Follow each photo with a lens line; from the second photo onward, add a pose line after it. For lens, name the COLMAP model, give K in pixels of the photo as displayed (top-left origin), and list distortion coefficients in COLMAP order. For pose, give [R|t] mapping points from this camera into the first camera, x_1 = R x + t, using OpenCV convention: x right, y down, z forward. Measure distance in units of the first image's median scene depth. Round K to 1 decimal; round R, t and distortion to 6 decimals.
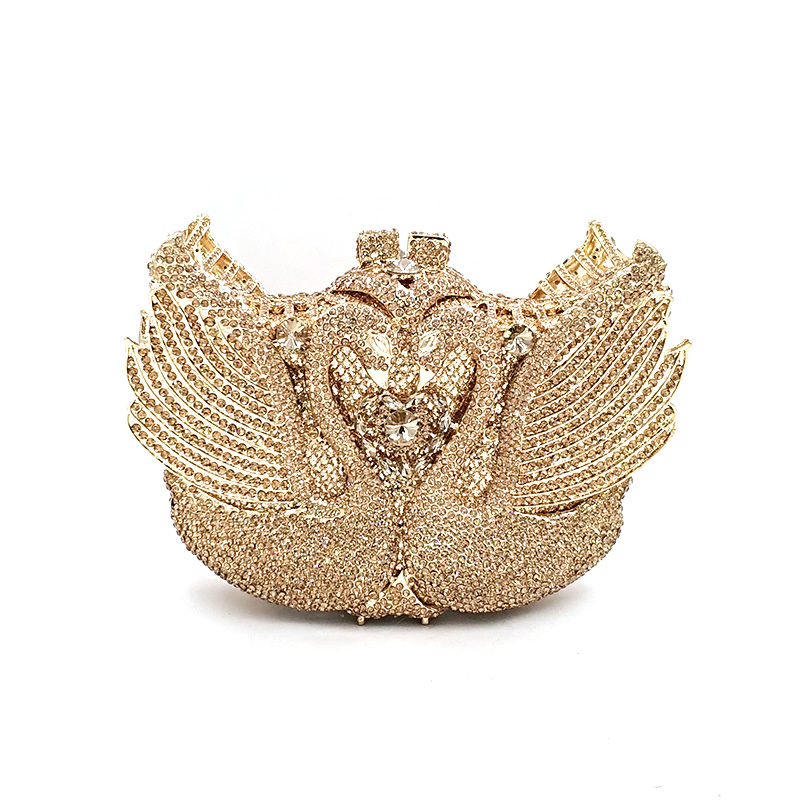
lens RADIAL K [[869.2, 0, 390.8], [0, 869.2, 410.3], [0, 0, 1]] dist [0.172567, 0.000000]
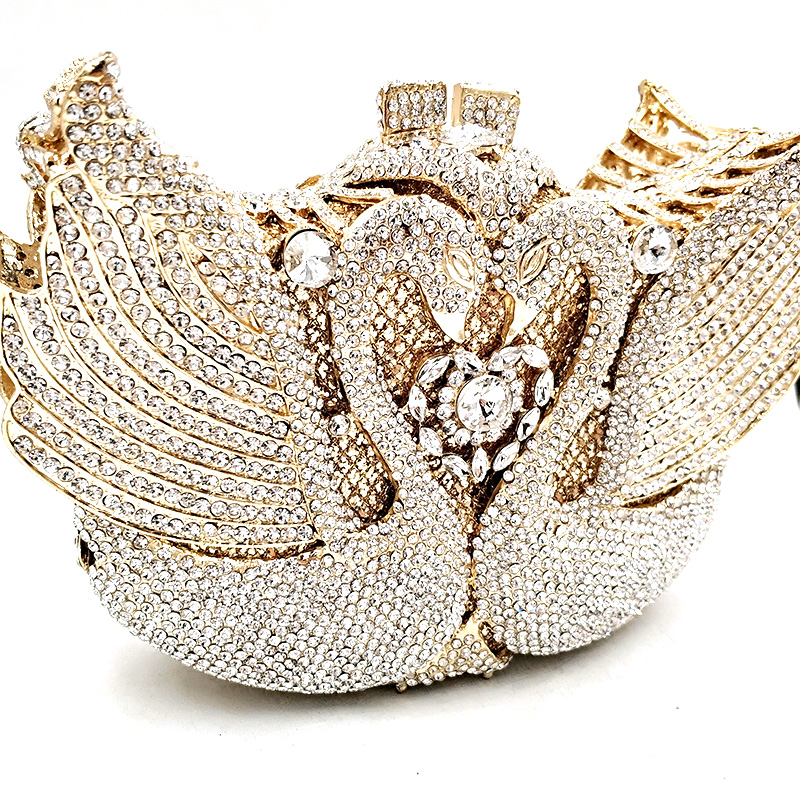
lens RADIAL K [[869.2, 0, 384.2], [0, 869.2, 416.7], [0, 0, 1]] dist [0.172567, 0.000000]
pose [[0.970643, -0.088600, 0.223610, -0.194479], [0.067264, 0.992579, 0.101304, -0.037910], [-0.230926, -0.083289, 0.969400, 0.412428]]
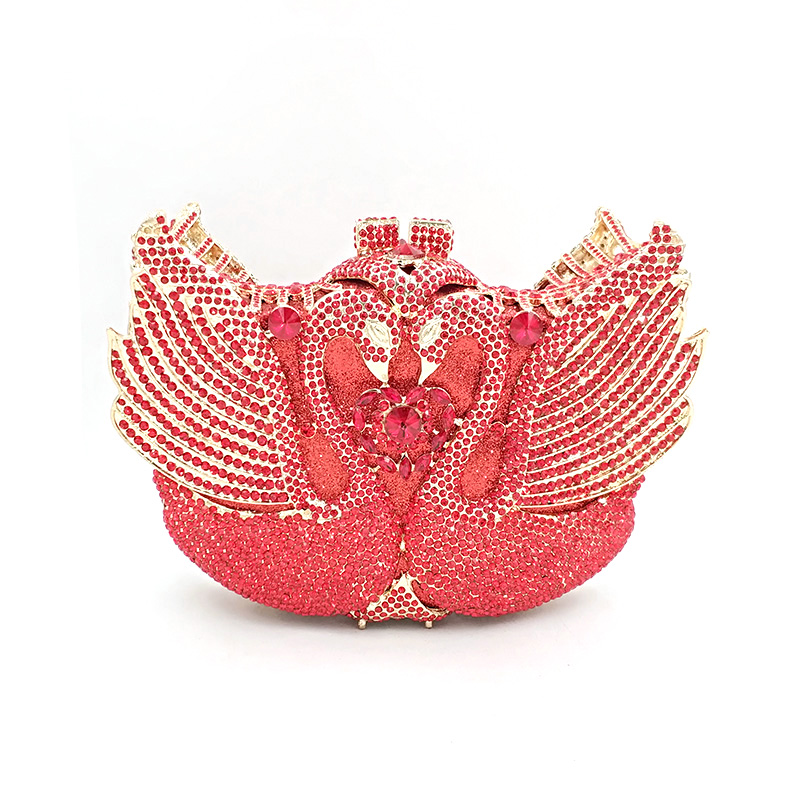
lens RADIAL K [[823.5, 0, 391.6], [0, 823.5, 436.4], [0, 0, 1]] dist [0.131082, 0.000000]
pose [[0.999982, -0.005857, -0.001323, 0.001521], [0.005884, 0.999749, 0.021602, 0.014631], [0.001196, -0.021610, 0.999766, 0.103050]]
